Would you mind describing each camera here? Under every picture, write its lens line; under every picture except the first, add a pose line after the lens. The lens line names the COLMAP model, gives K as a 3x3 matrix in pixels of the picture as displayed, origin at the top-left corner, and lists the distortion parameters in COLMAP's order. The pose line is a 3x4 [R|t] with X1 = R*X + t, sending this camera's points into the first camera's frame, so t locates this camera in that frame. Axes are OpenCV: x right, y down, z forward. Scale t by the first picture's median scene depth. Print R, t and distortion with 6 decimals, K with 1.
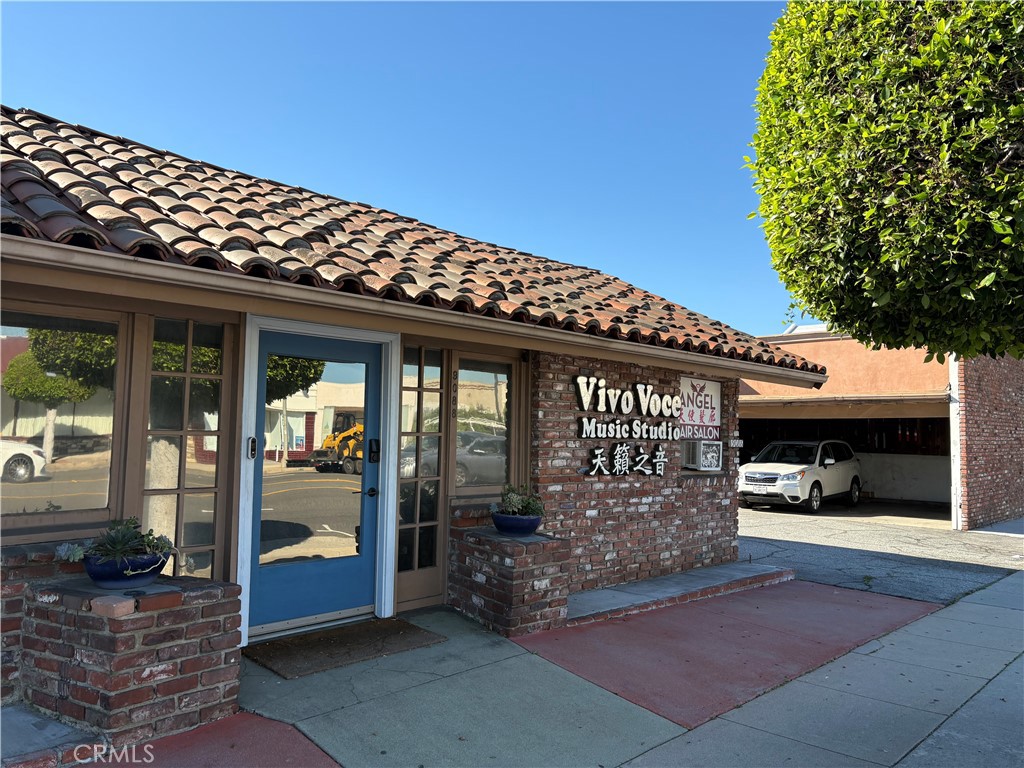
lens RADIAL K [[769.0, 0, 512.0], [0, 769.0, 384.0], [0, 0, 1]] dist [-0.001746, -0.000492]
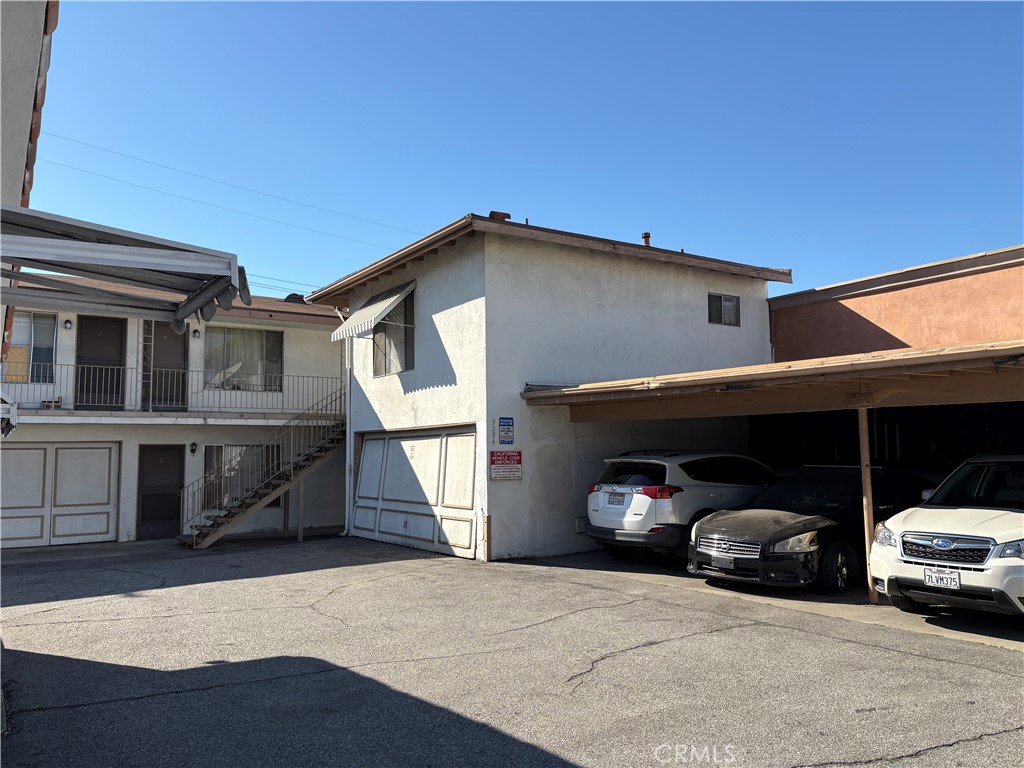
lens RADIAL K [[780.6, 0, 512.0], [0, 780.6, 384.0], [0, 0, 1]] dist [0.071809, -0.076125]
pose [[0.978356, -0.044570, -0.202072, 0.190378], [0.040616, 0.998894, -0.023676, 0.035560], [0.202904, 0.014956, 0.979084, 0.544162]]
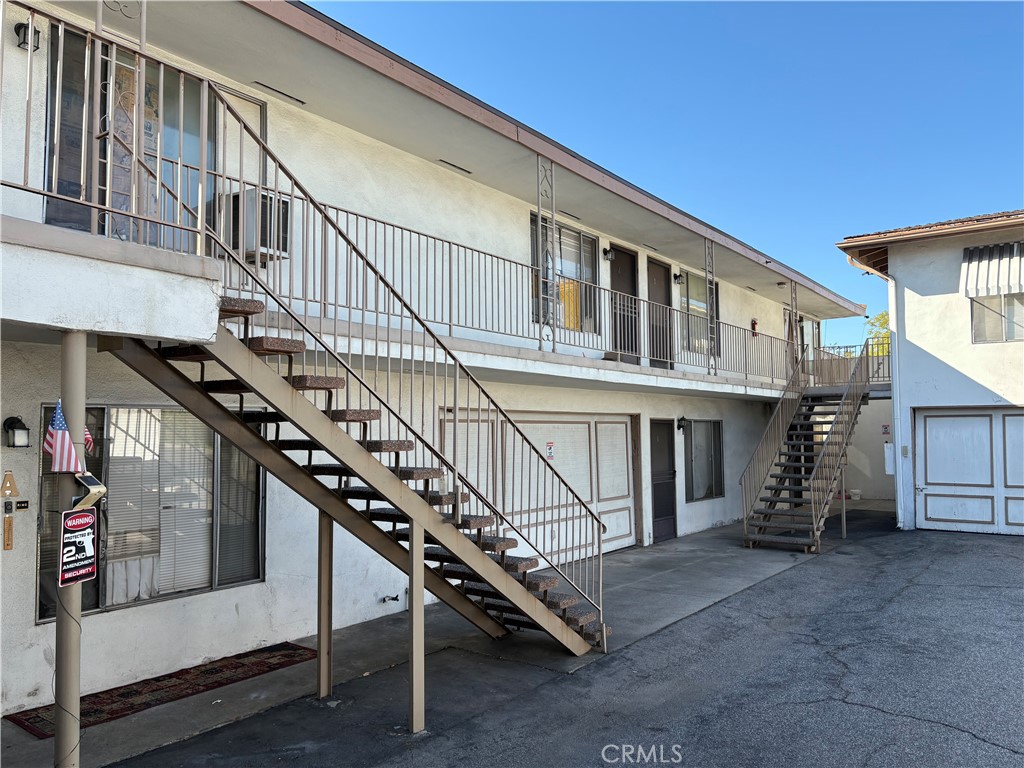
lens RADIAL K [[780.6, 0, 512.0], [0, 780.6, 384.0], [0, 0, 1]] dist [0.071809, -0.076125]
pose [[0.990404, -0.015422, 0.137339, -0.725041], [0.013911, 0.999832, 0.011957, 0.024006], [-0.137501, -0.009932, 0.990452, 0.689900]]
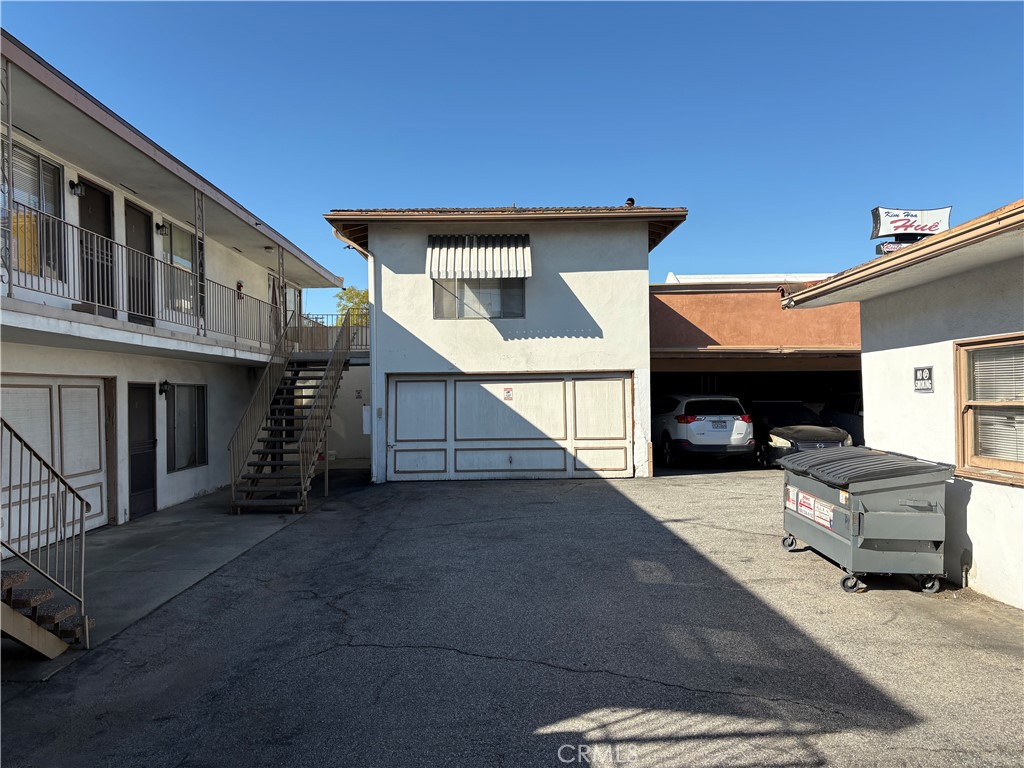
lens RADIAL K [[780.6, 0, 512.0], [0, 780.6, 384.0], [0, 0, 1]] dist [0.071809, -0.076125]
pose [[0.706822, -0.017039, 0.707186, -0.737551], [-0.026008, 0.998408, 0.050051, 0.027375], [-0.706913, -0.053770, 0.705253, 0.705950]]
